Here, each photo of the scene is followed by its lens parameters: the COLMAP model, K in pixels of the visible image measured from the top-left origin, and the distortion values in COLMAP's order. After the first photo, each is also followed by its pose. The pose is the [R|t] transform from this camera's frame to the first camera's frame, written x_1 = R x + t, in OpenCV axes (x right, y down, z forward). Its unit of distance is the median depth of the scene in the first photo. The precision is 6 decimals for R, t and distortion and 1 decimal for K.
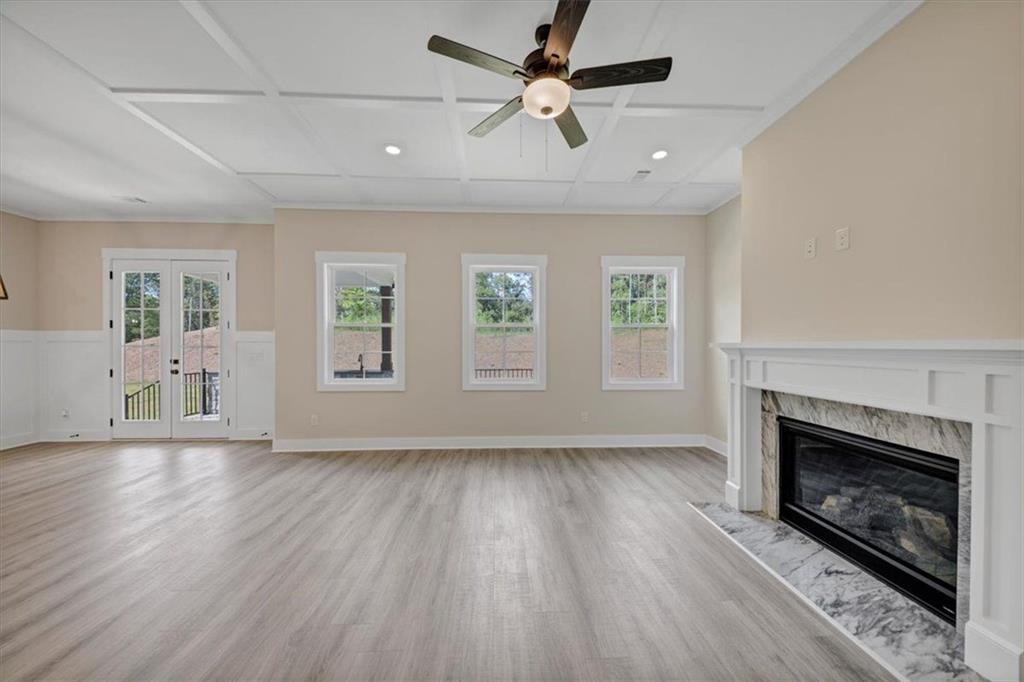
lens RADIAL K [[355.7, 0, 505.1], [0, 355.7, 346.4], [0, 0, 1]] dist [0.021587, -0.007369]
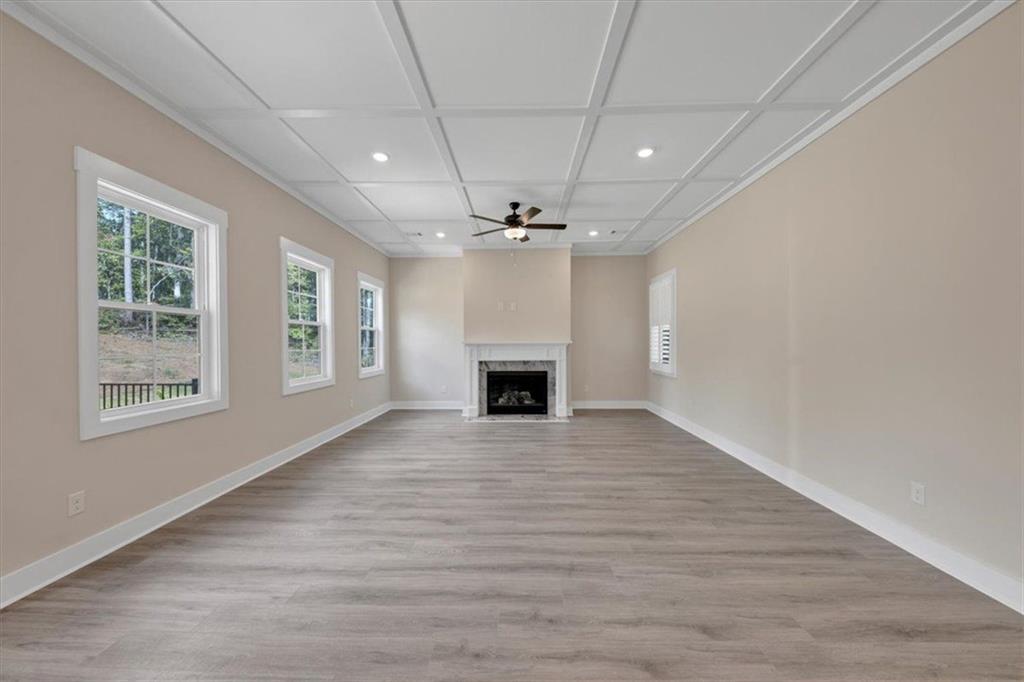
lens RADIAL K [[355.7, 0, 505.1], [0, 355.7, 346.4], [0, 0, 1]] dist [0.021587, -0.007369]
pose [[0.088332, -0.010640, 0.996034, -1.593643], [0.008769, 0.999913, 0.009904, 0.000981], [-0.996052, 0.007859, 0.088418, 0.655795]]
